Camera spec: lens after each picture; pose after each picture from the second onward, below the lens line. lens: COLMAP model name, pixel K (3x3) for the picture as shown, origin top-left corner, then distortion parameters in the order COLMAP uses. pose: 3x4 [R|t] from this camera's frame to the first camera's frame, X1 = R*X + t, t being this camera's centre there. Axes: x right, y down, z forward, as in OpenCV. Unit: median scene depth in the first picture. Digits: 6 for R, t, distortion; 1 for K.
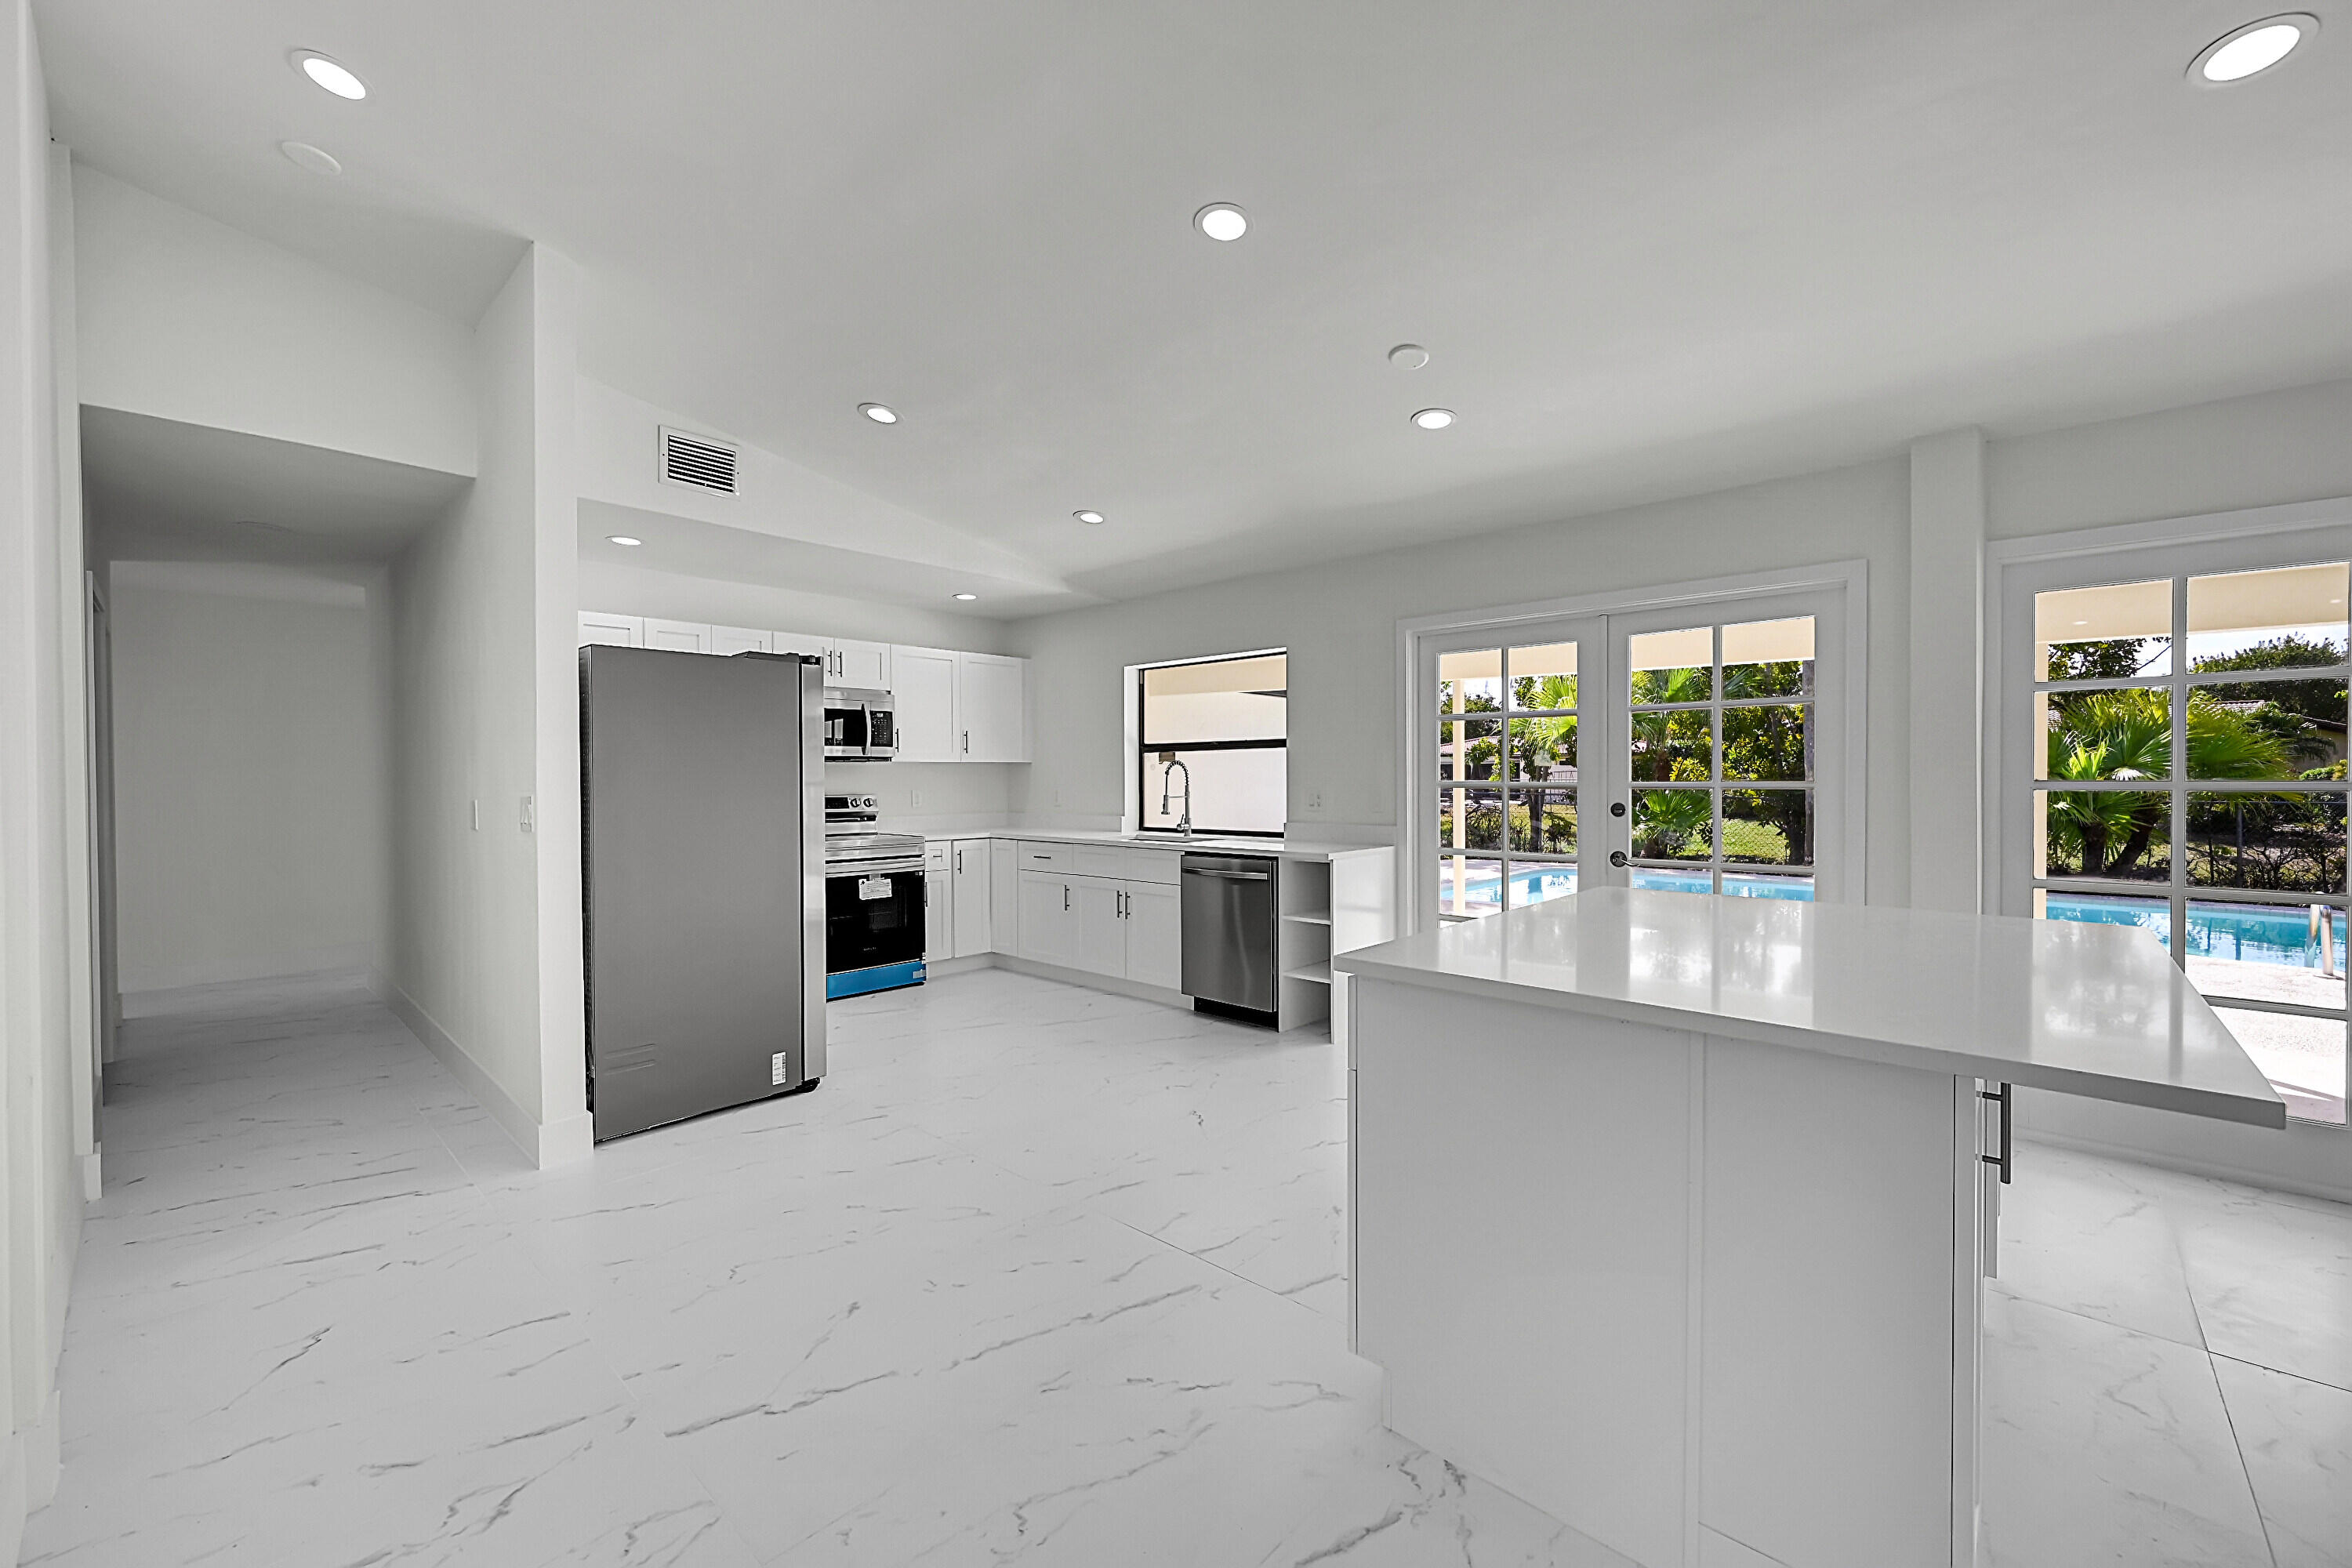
lens RADIAL K [[935.8, 0, 1165.9], [0, 935.8, 779.6], [0, 0, 1]] dist [-0.000330, -0.000417]
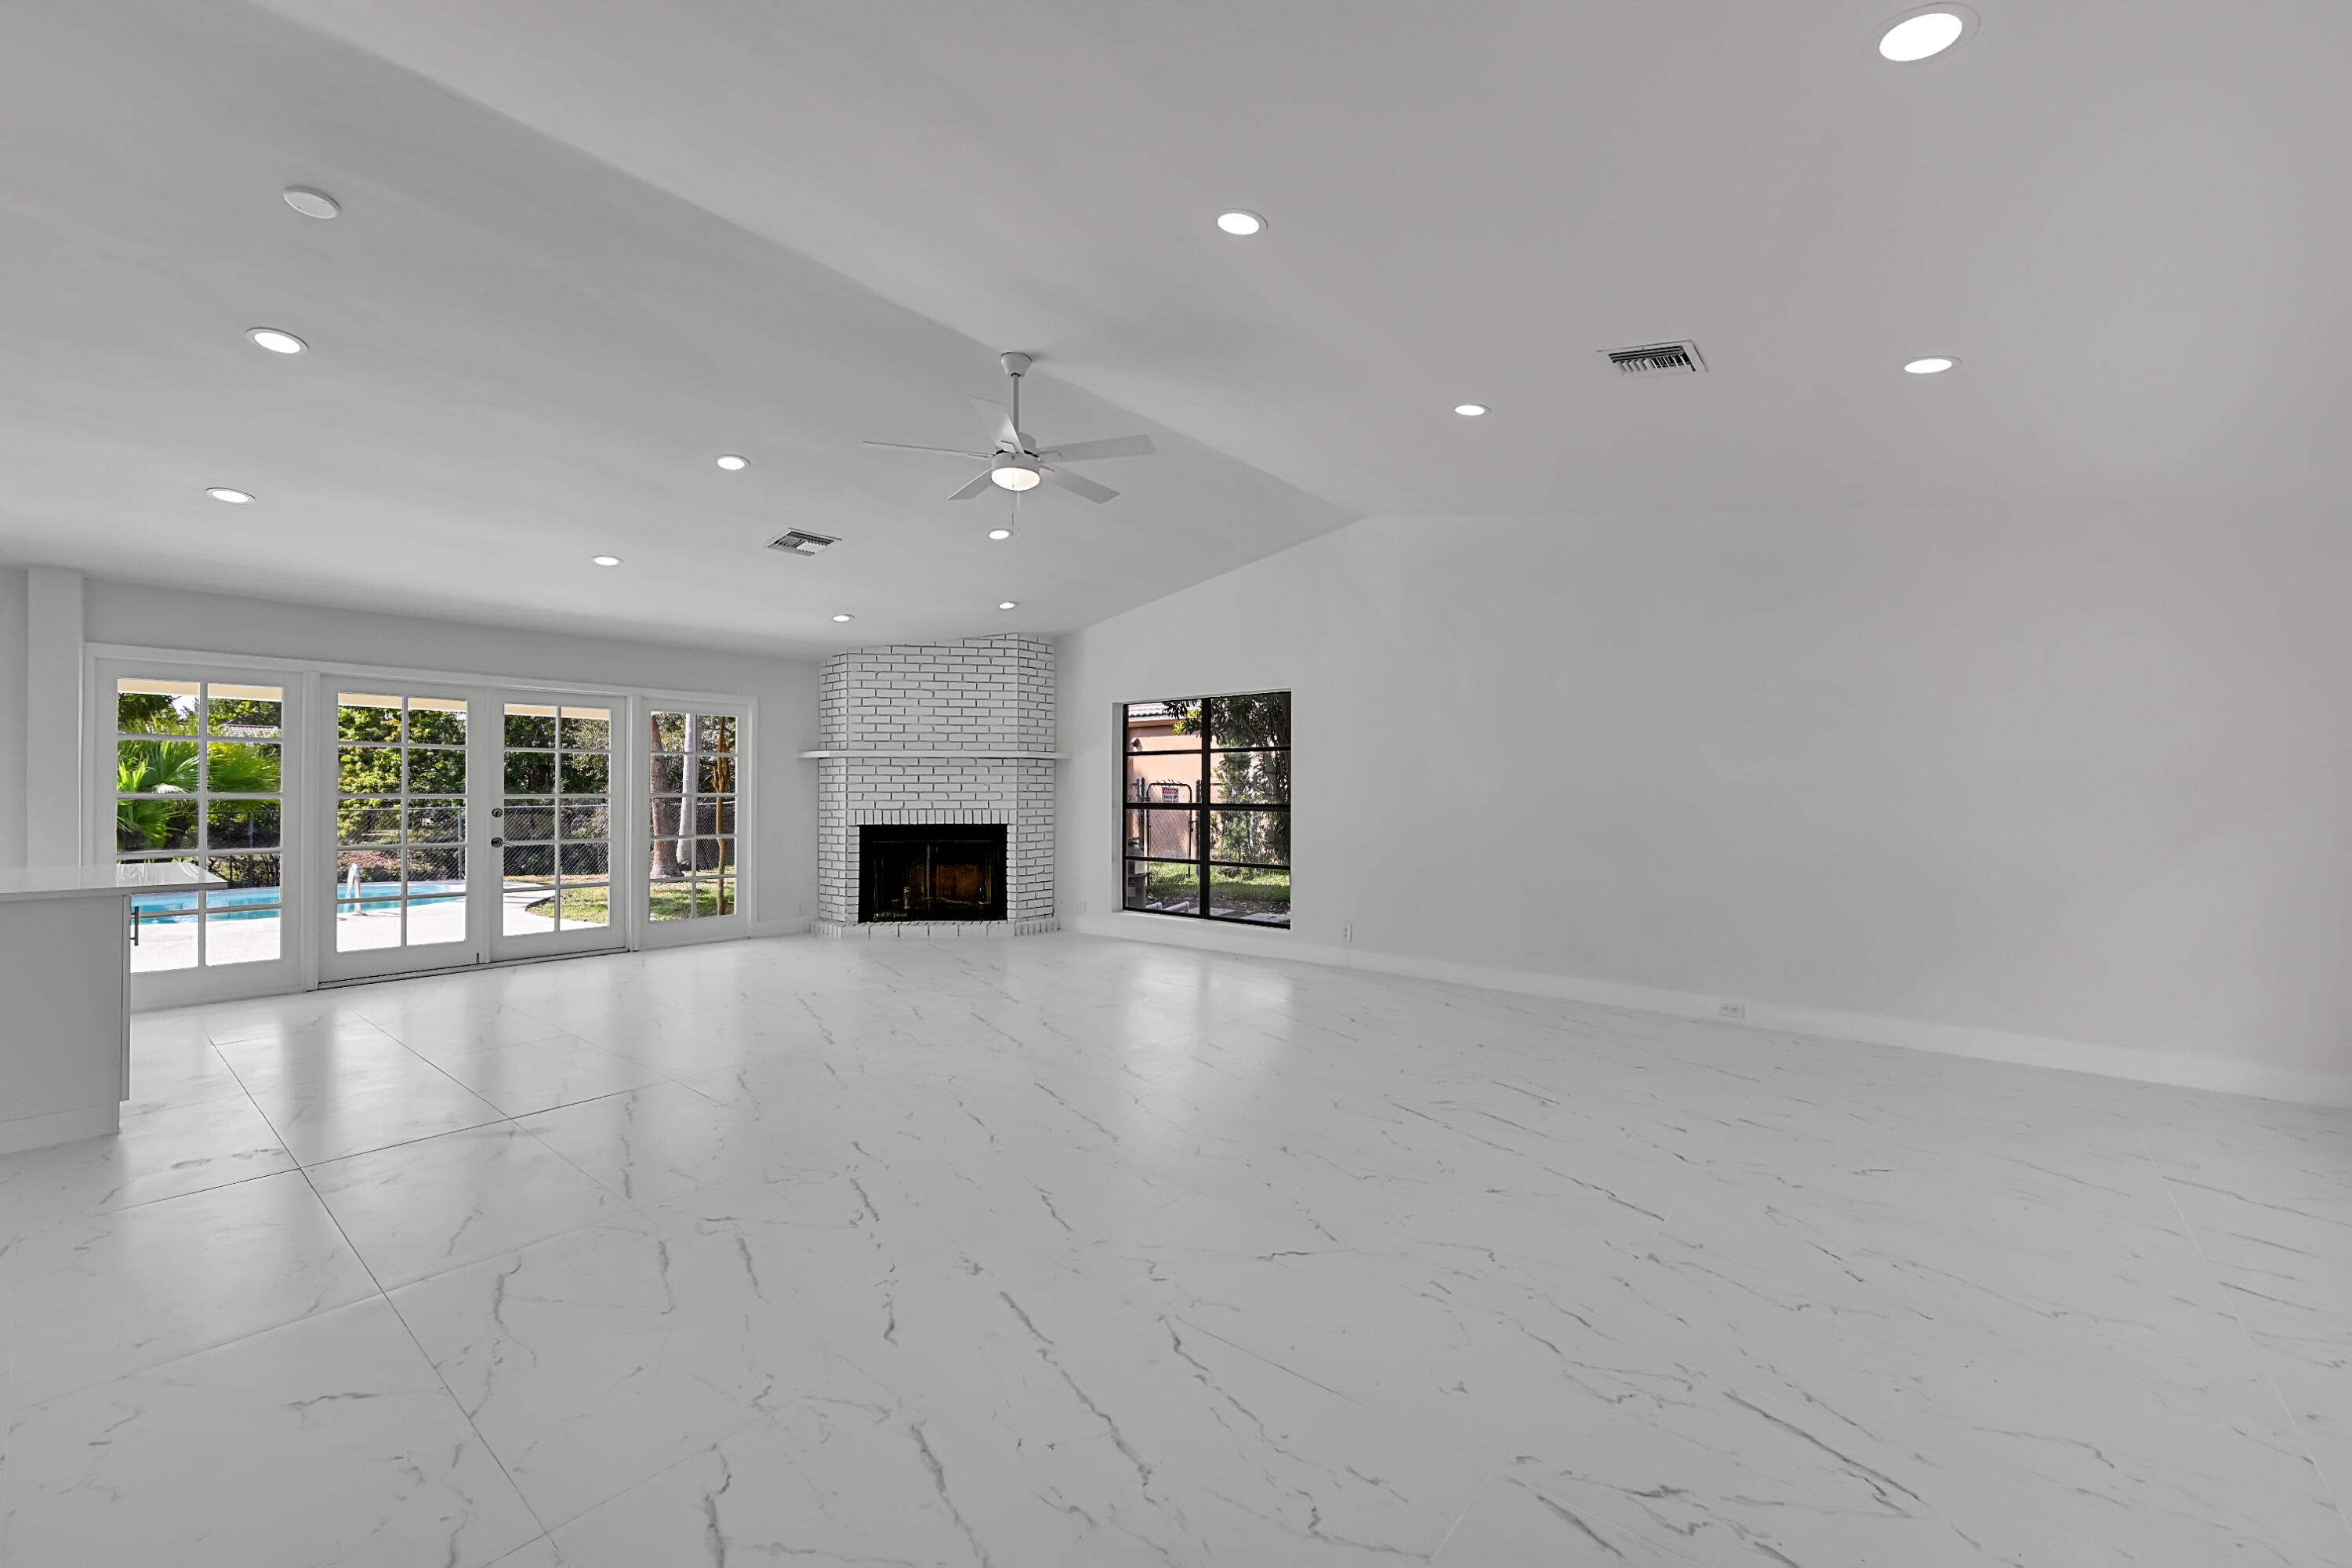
lens RADIAL K [[935.8, 0, 1166.4], [0, 935.8, 788.8], [0, 0, 1]] dist [-0.000330, -0.000417]
pose [[-0.053246, 0.004714, 0.998570, -0.438293], [0.001642, 0.999988, -0.004633, 0.001969], [-0.998580, 0.001393, -0.053253, -0.407308]]
